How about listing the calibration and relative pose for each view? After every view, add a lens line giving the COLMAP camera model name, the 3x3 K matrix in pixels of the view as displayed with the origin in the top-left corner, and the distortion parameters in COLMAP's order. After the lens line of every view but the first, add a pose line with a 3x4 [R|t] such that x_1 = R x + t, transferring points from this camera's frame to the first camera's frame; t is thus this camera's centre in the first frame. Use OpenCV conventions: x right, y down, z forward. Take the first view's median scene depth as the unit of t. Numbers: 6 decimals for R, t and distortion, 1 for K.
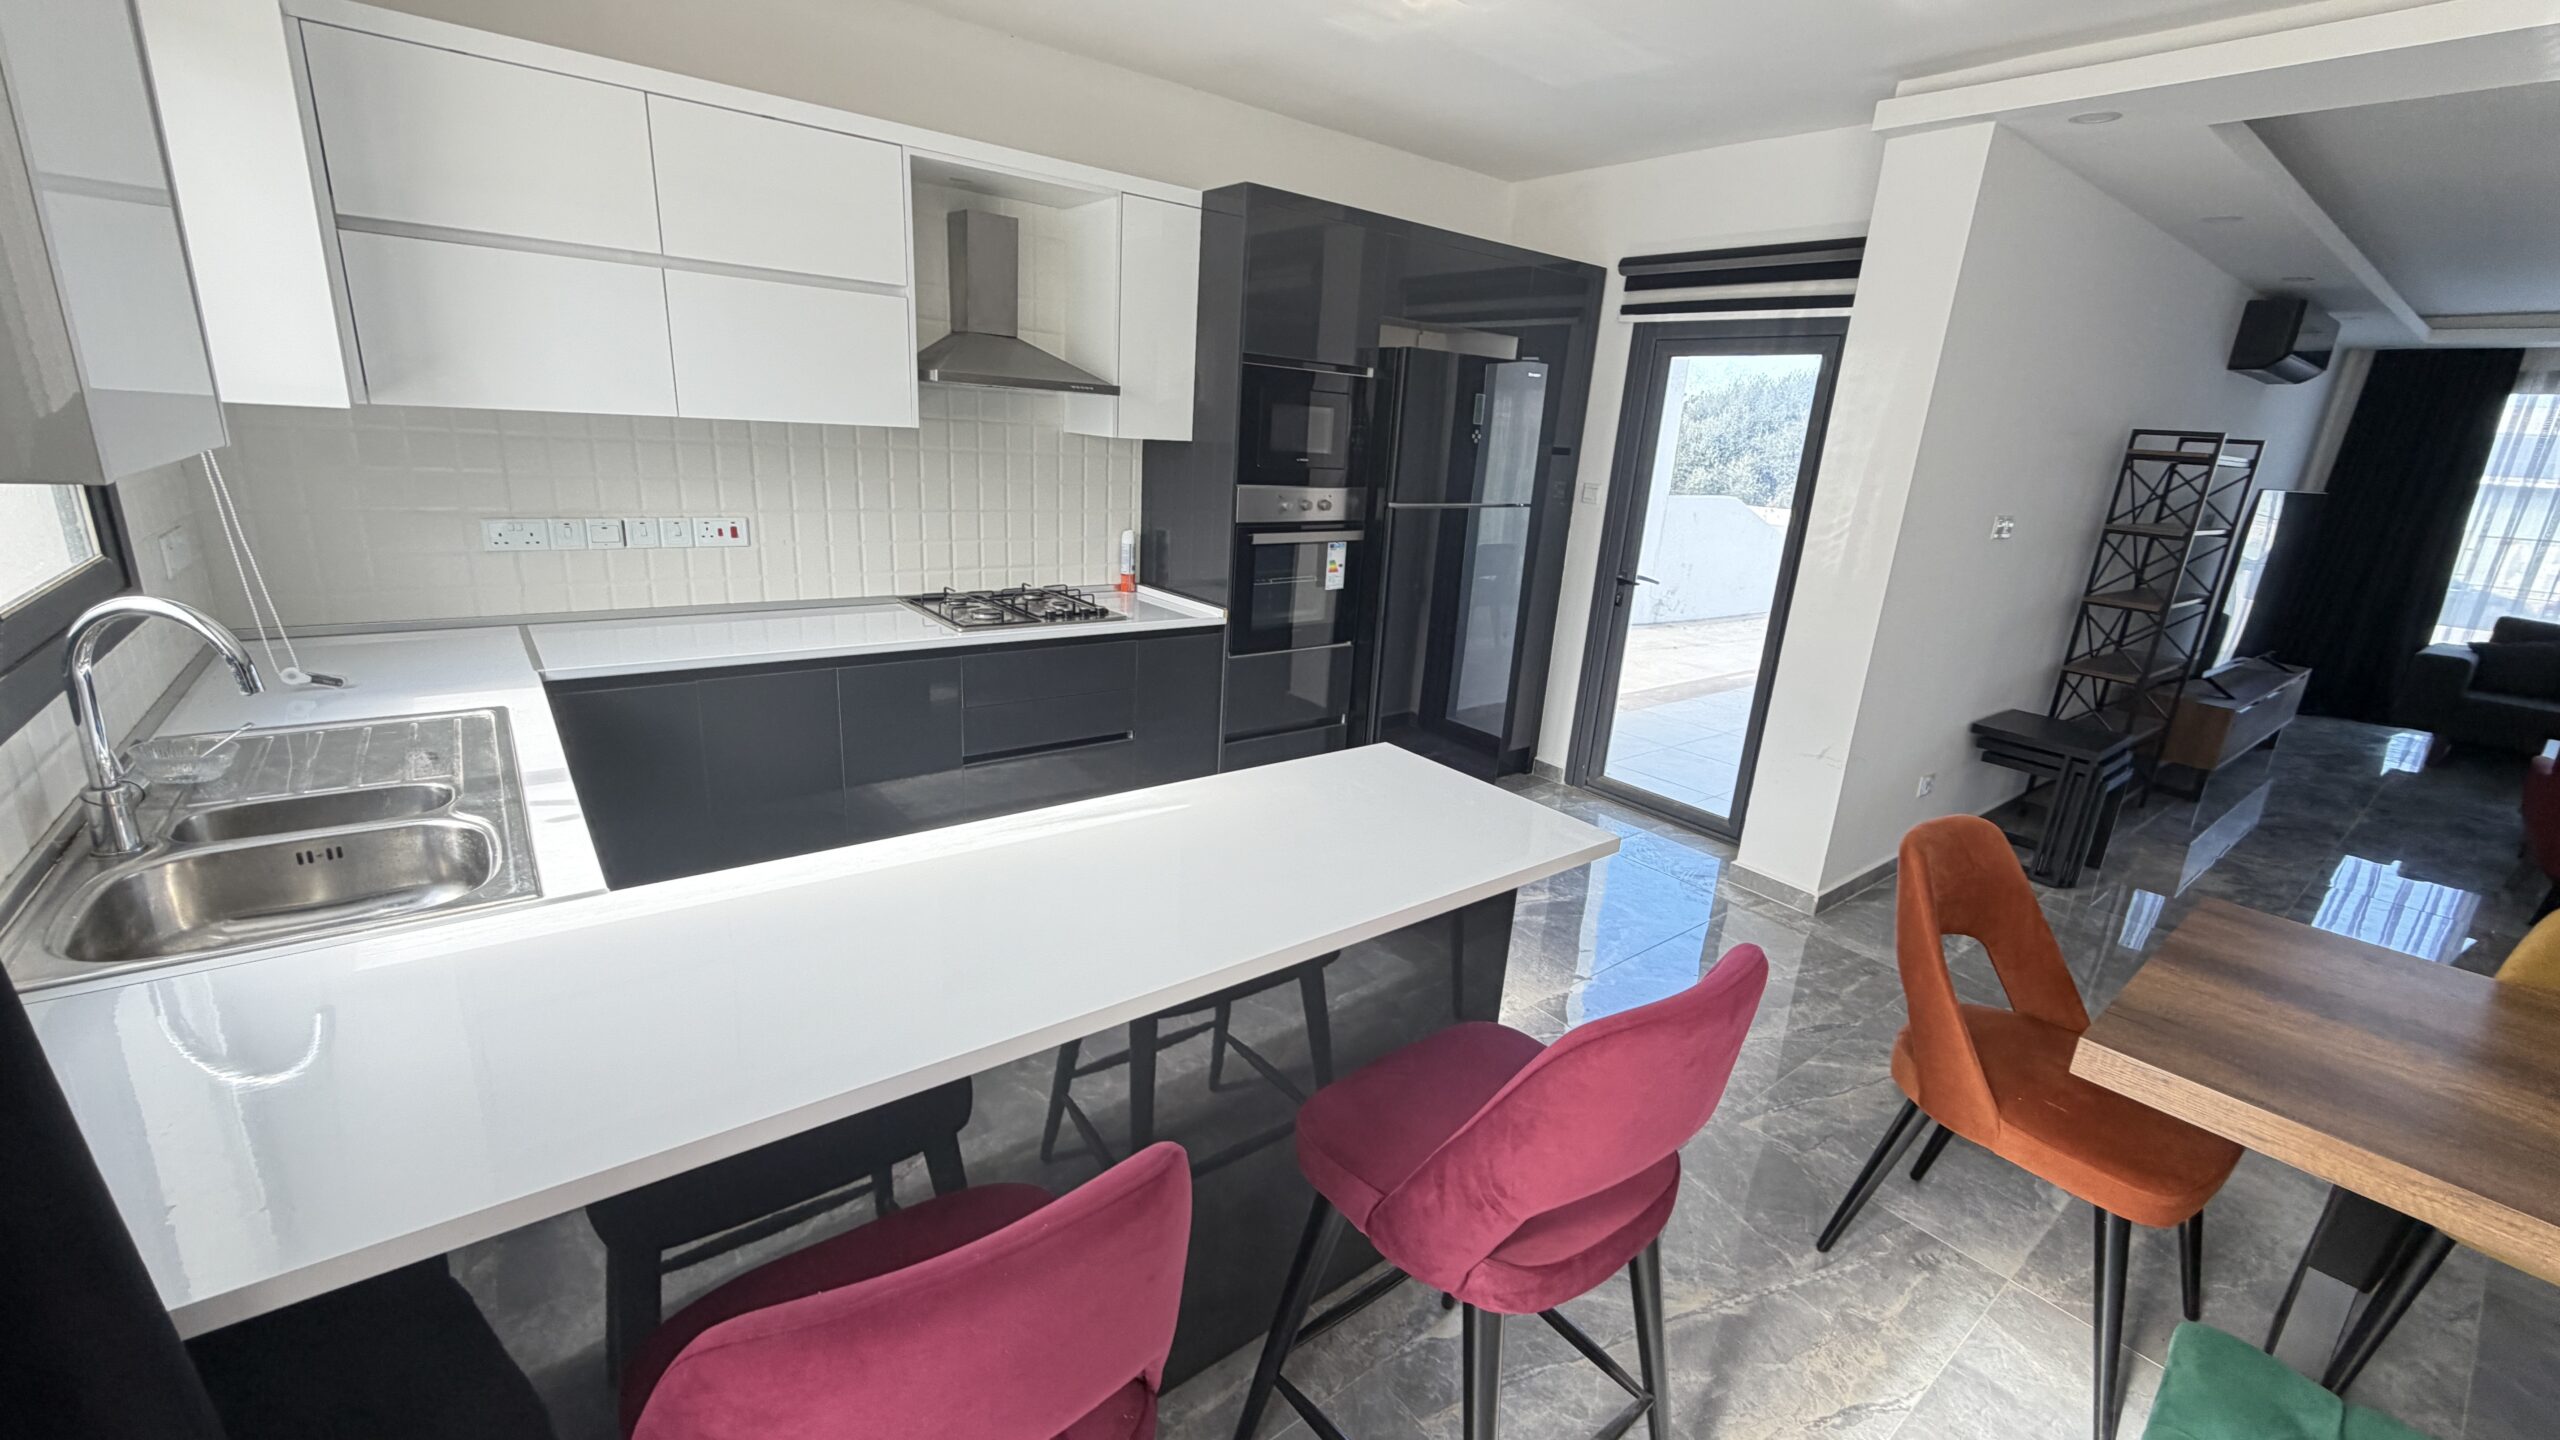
lens RADIAL K [[1017.9, 0, 1279.9], [0, 1017.9, 720.9], [0, 0, 1]] dist [0.001791, -0.000014]
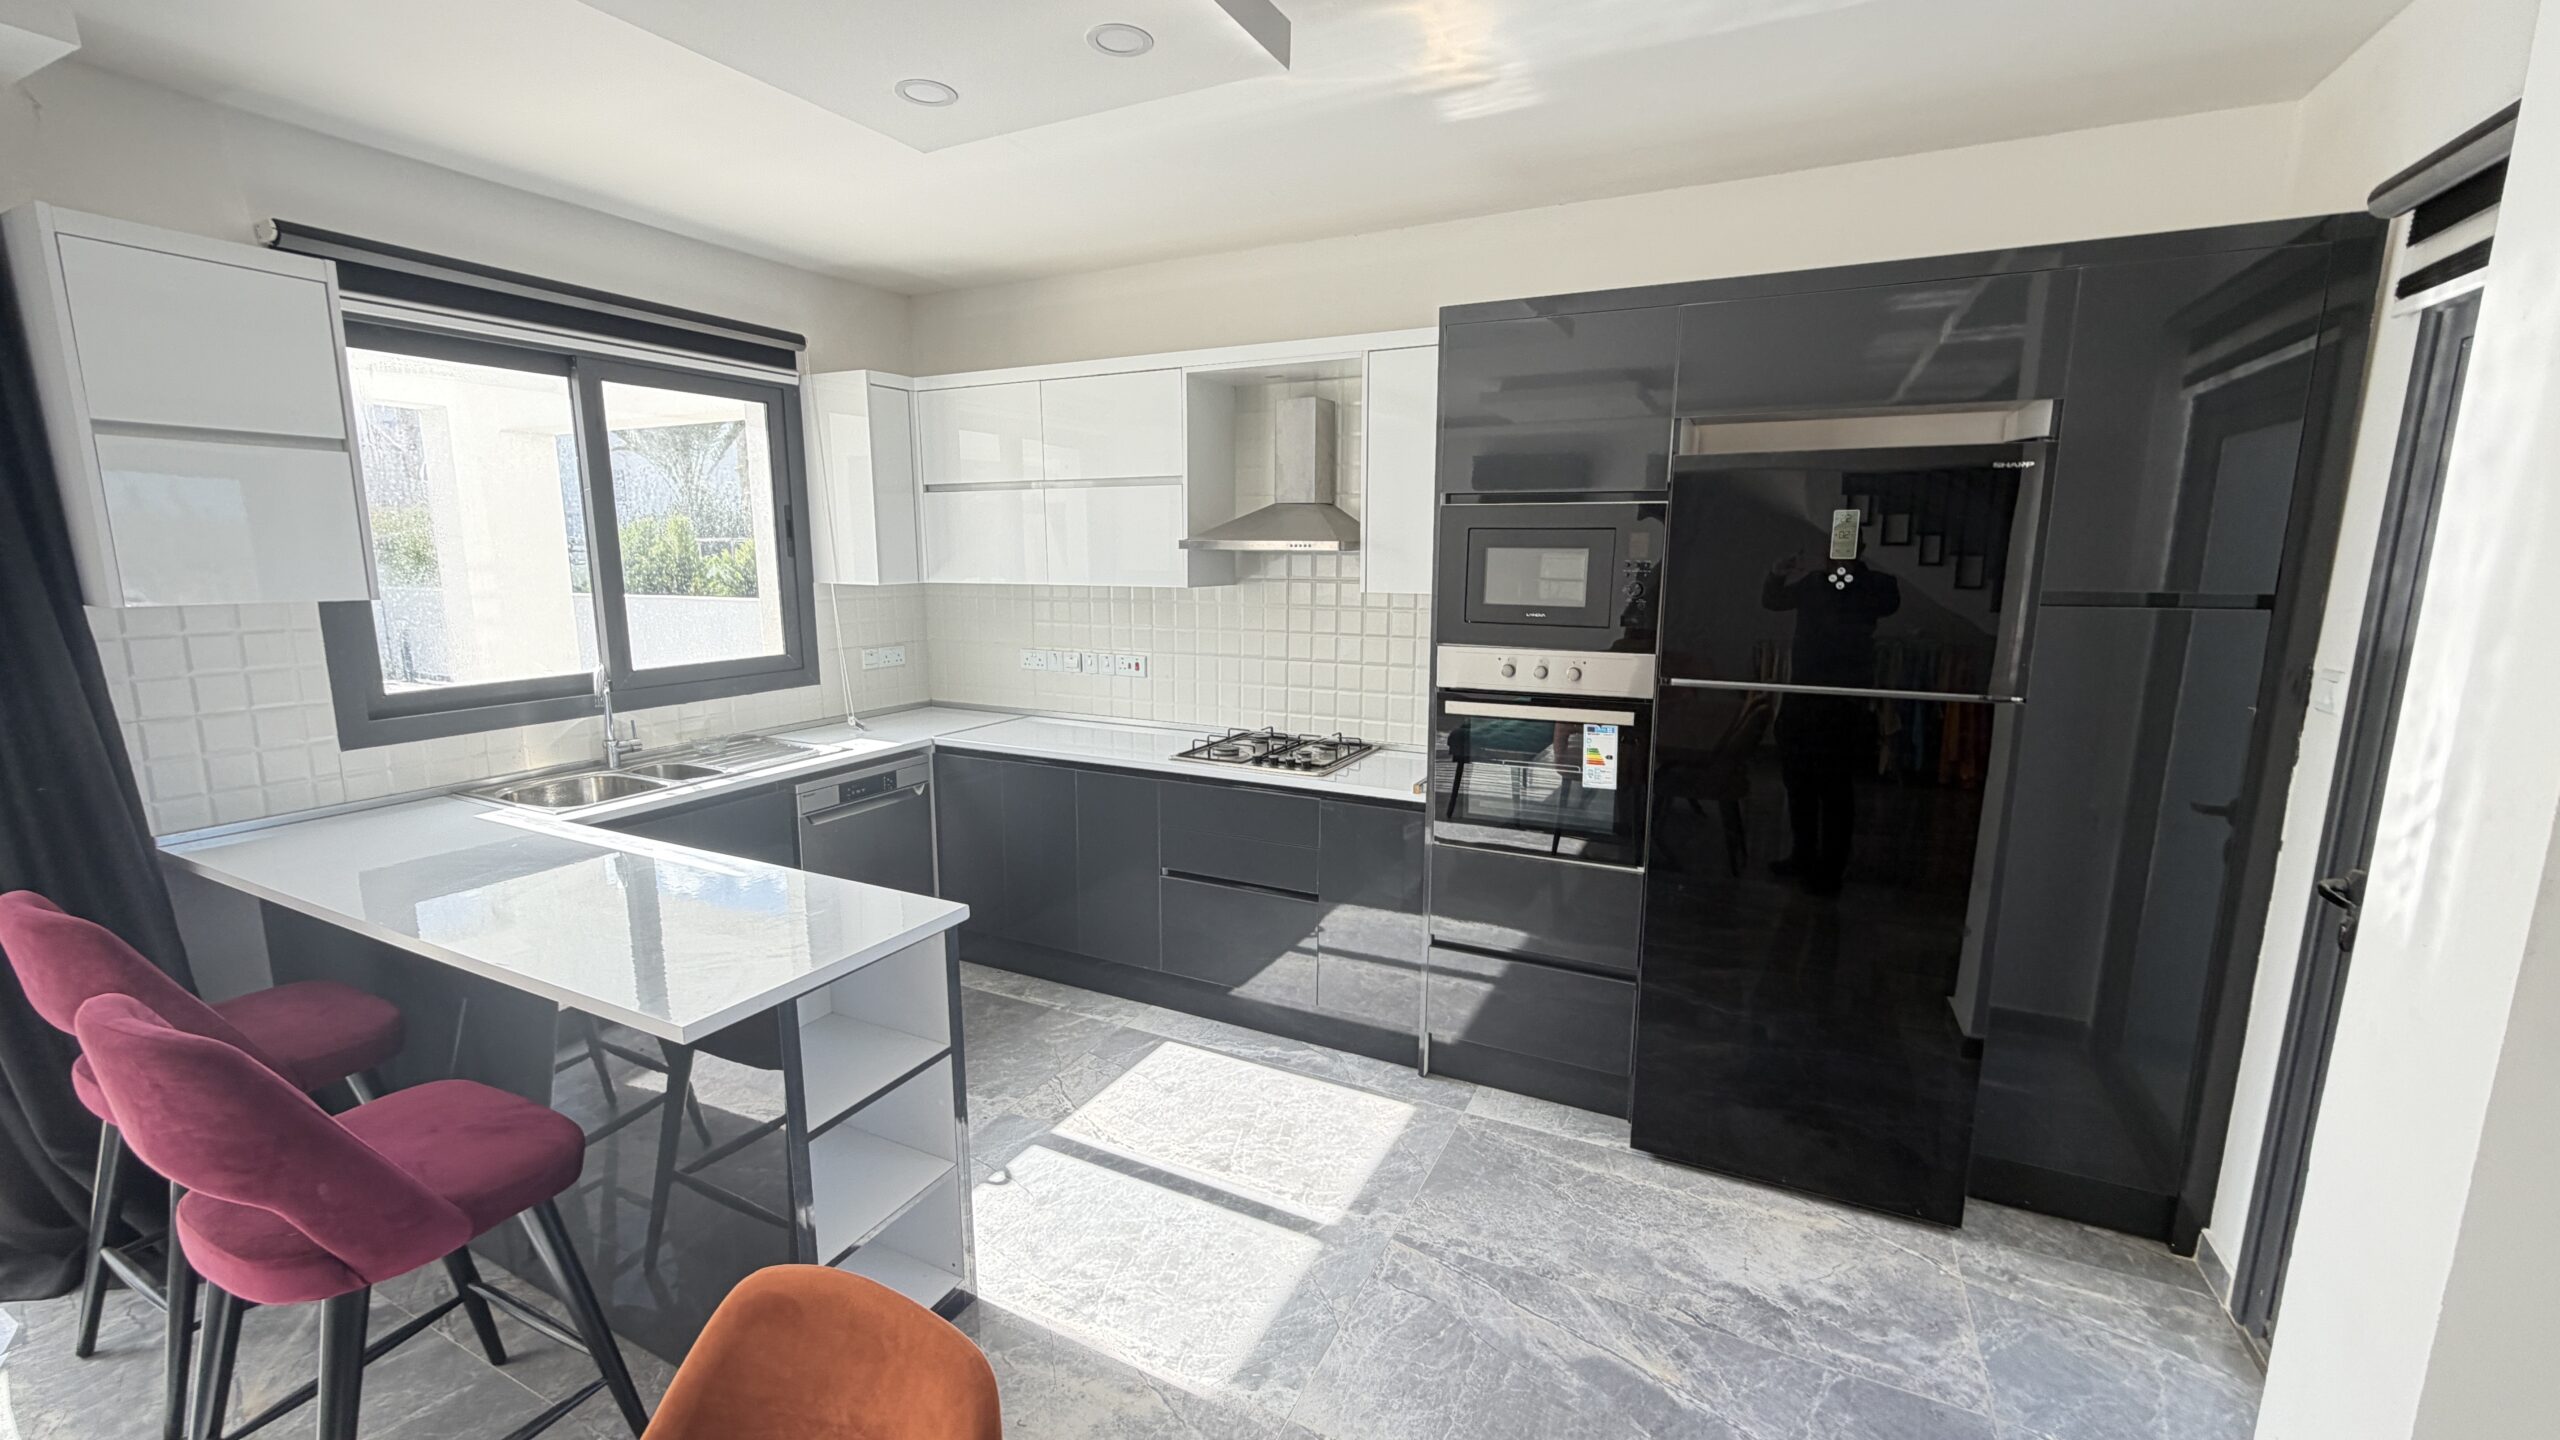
lens RADIAL K [[1017.9, 0, 1279.9], [0, 1017.9, 720.9], [0, 0, 1]] dist [0.001791, -0.000014]
pose [[0.432100, 0.091365, -0.897186, 0.700035], [-0.234179, 0.972096, -0.013791, -0.130148], [0.870890, 0.216061, 0.441438, 0.541495]]
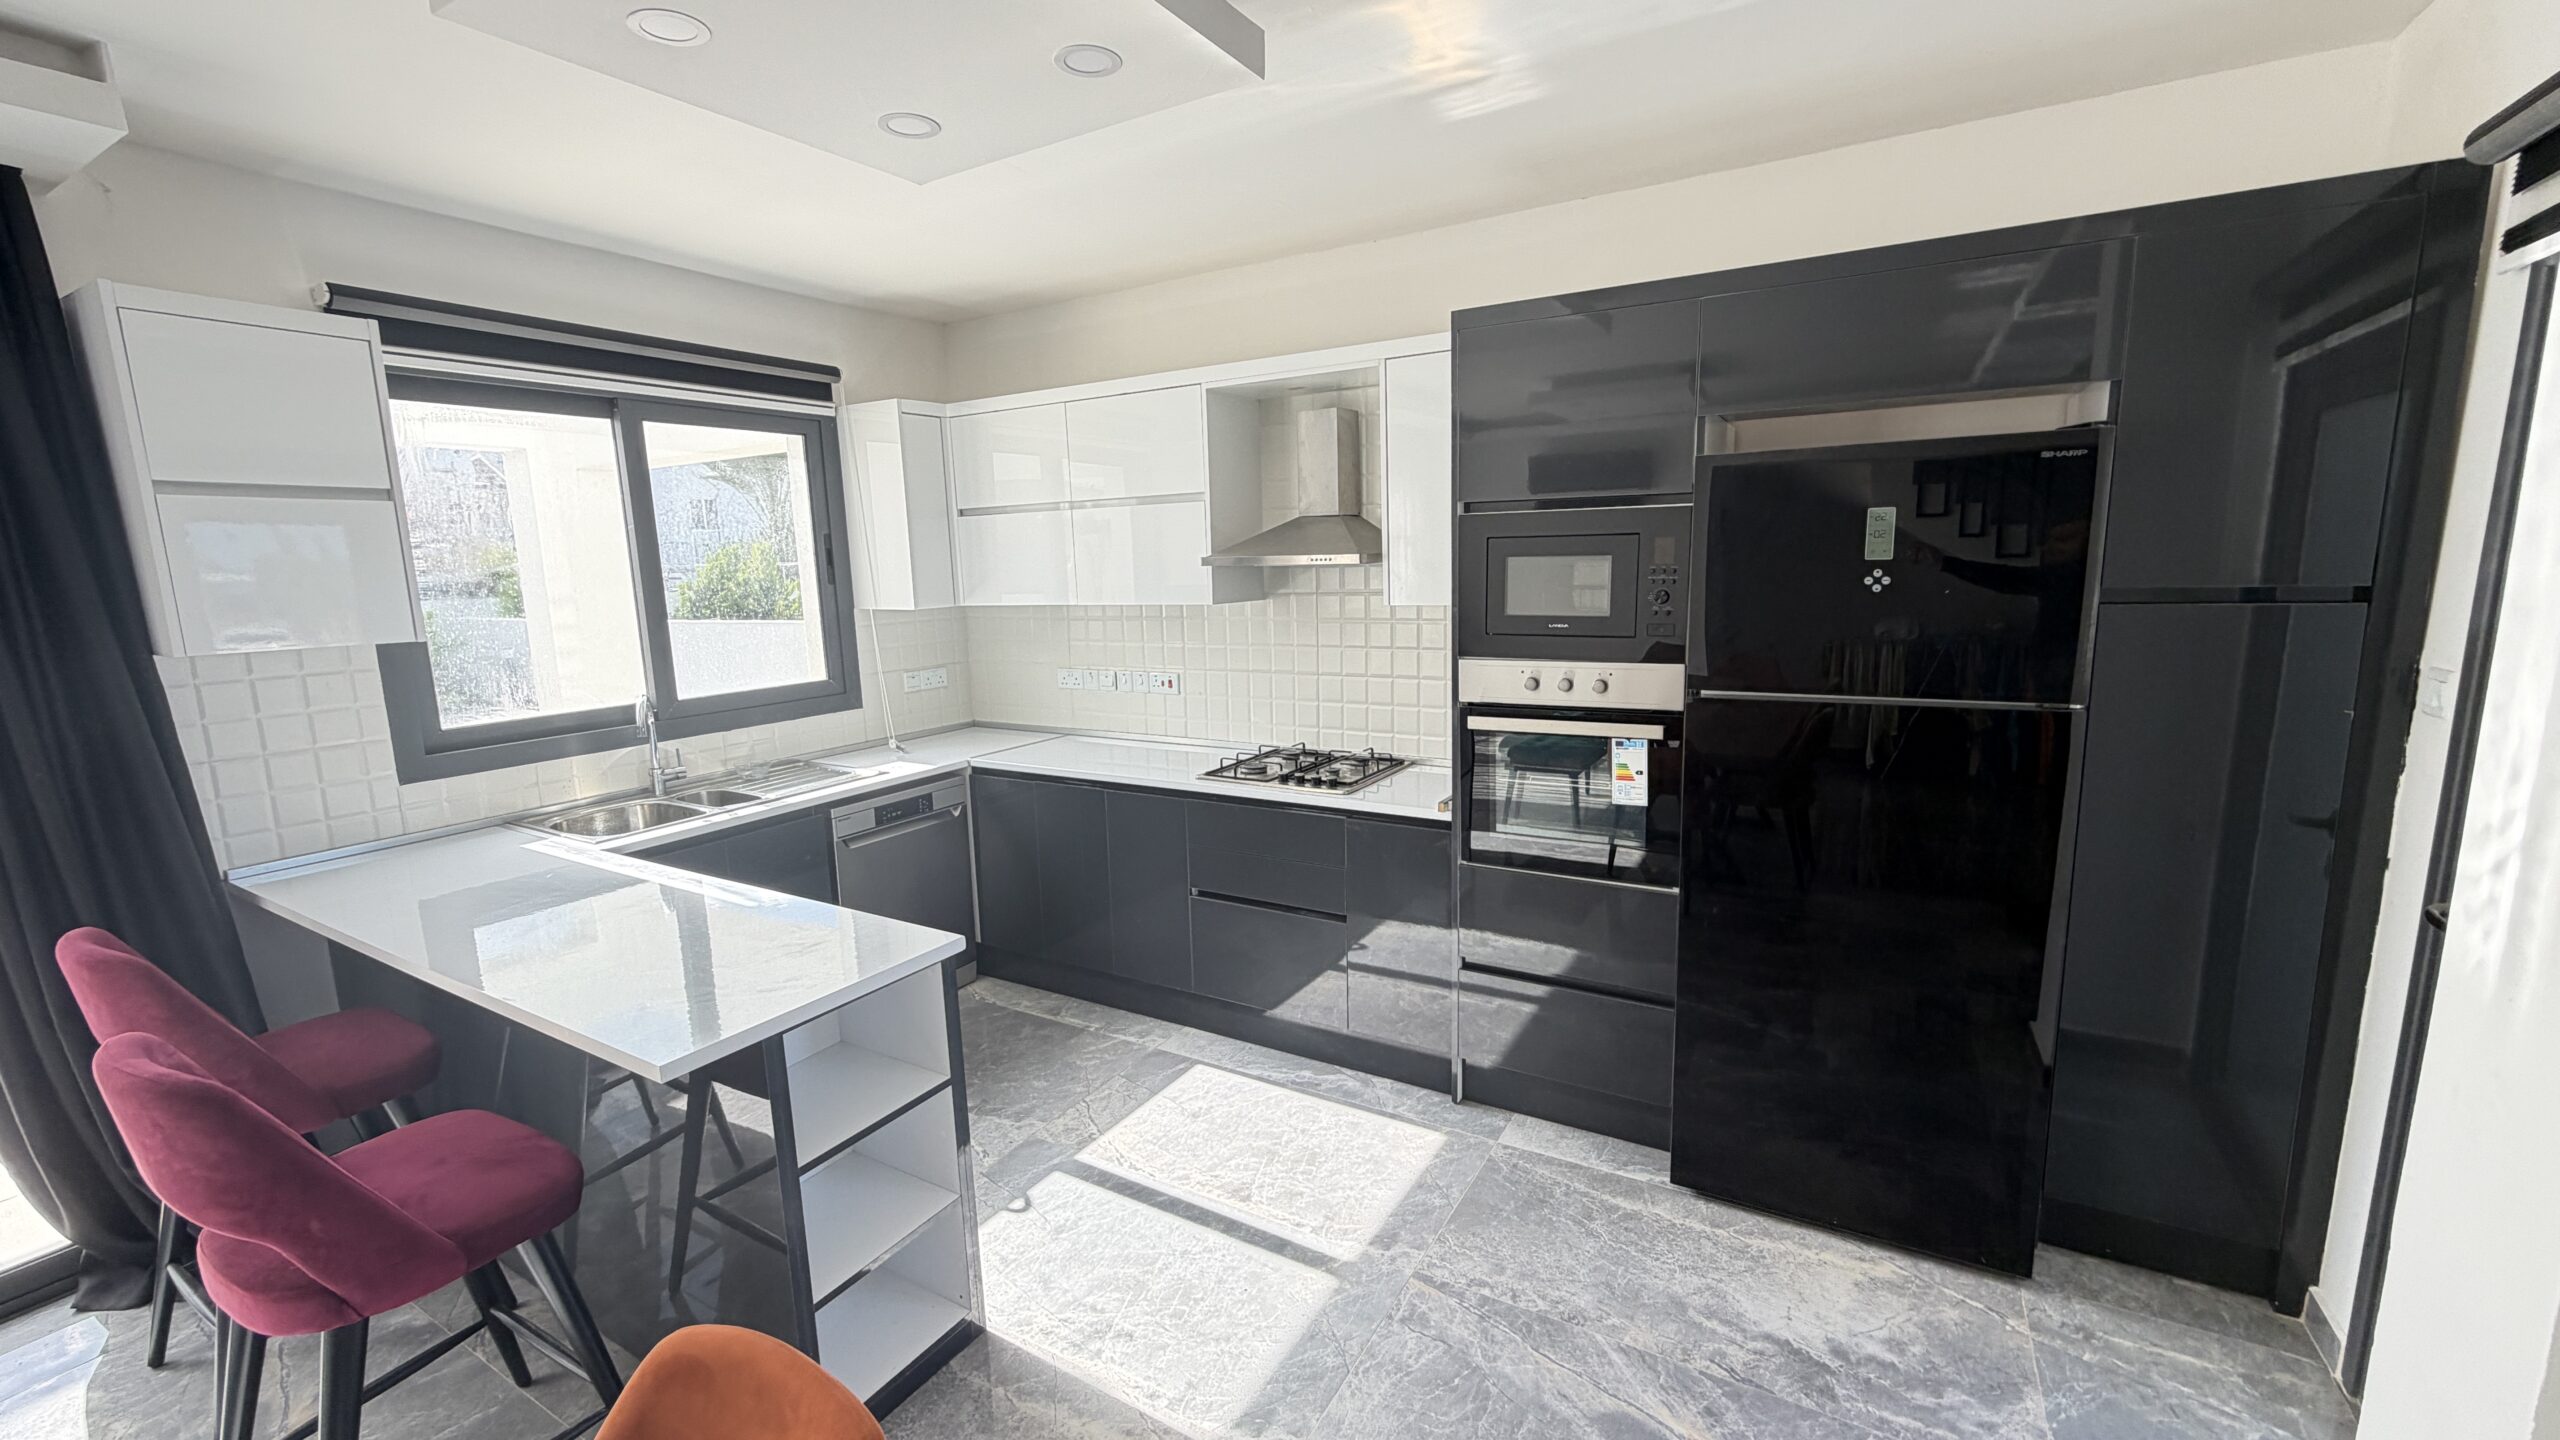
lens RADIAL K [[1017.9, 0, 1279.9], [0, 1017.9, 720.9], [0, 0, 1]] dist [0.001791, -0.000014]
pose [[0.366153, 0.077972, -0.927282, 0.703724], [-0.216559, 0.976264, -0.003421, -0.151784], [0.905005, 0.202064, 0.374348, 0.590329]]
